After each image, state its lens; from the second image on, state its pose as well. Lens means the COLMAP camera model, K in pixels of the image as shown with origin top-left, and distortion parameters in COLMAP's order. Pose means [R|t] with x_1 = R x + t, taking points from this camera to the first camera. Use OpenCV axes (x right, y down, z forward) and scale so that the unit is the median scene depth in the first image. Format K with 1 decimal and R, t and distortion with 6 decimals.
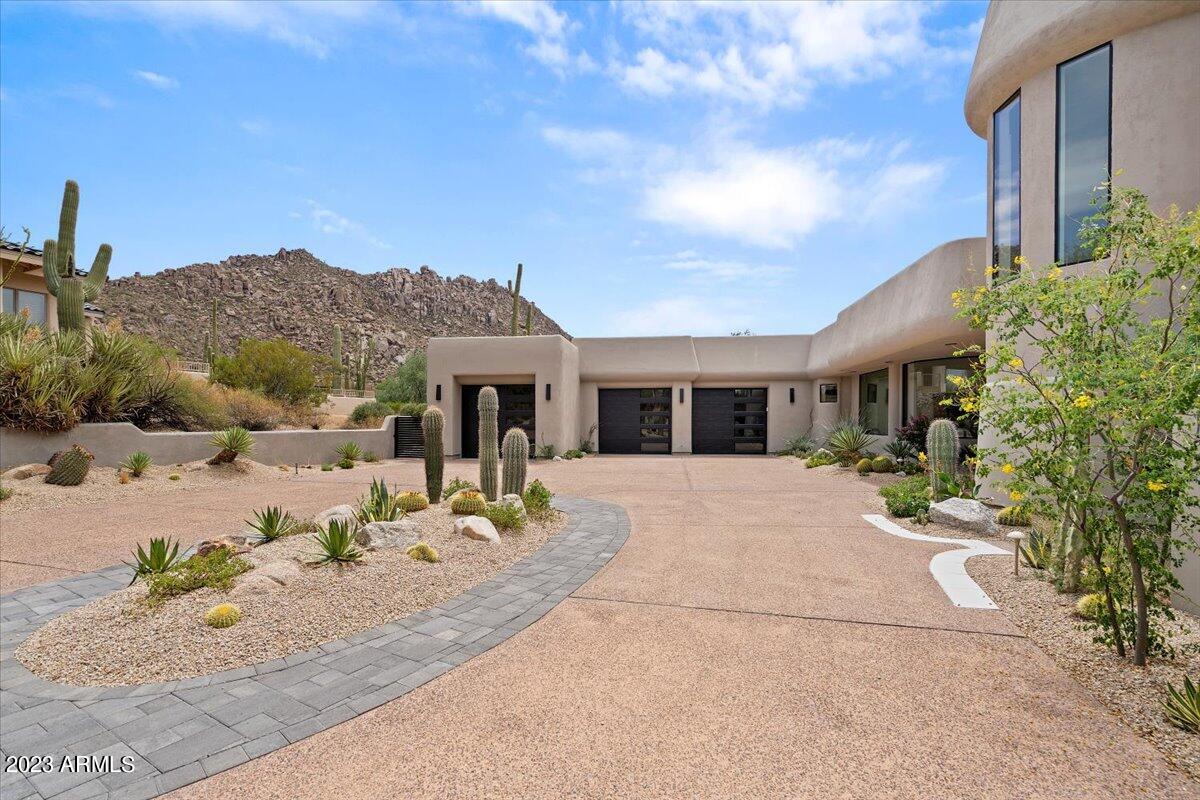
lens RADIAL K [[559.0, 0, 597.0], [0, 559.0, 424.9], [0, 0, 1]] dist [-0.002825, 0.000204]
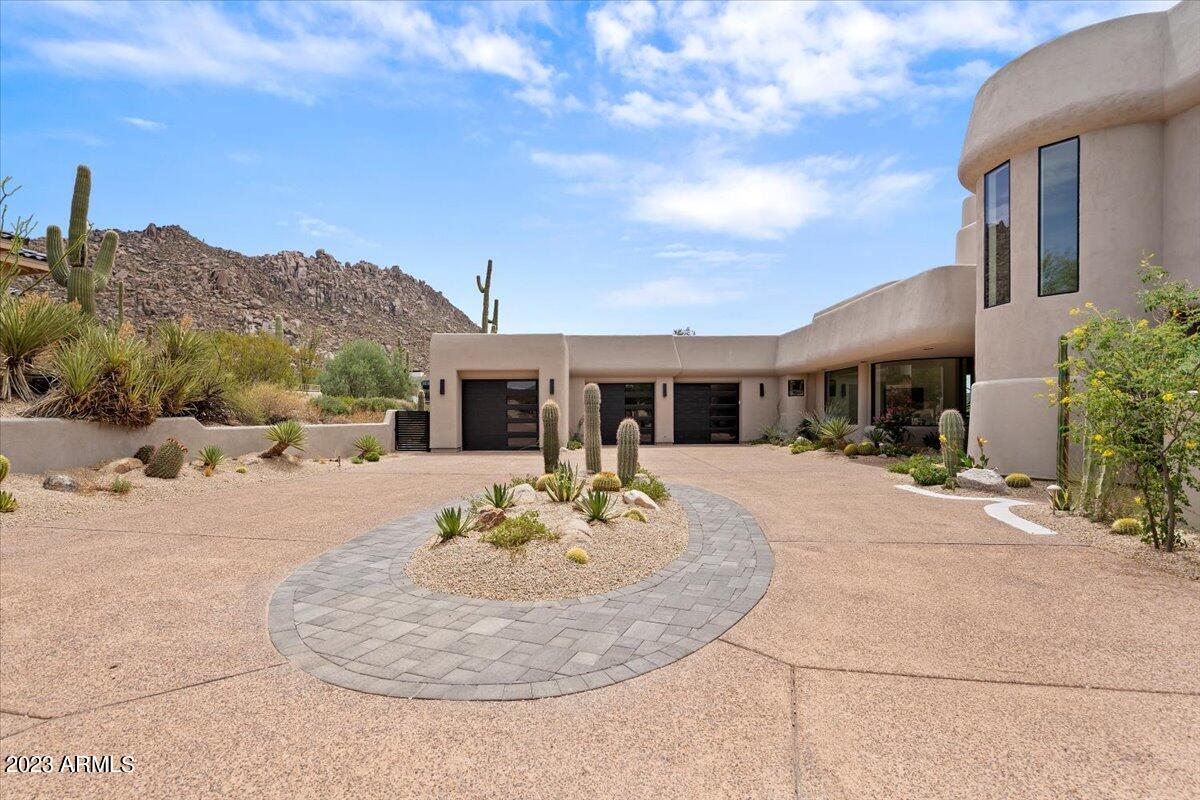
lens RADIAL K [[566.2, 0, 594.3], [0, 566.2, 419.2], [0, 0, 1]] dist [-0.000187, -0.000631]
pose [[0.988322, -0.006931, 0.152223, -0.155876], [0.006858, 0.999976, 0.001002, 0.002034], [-0.152226, 0.000053, 0.988346, -0.066595]]
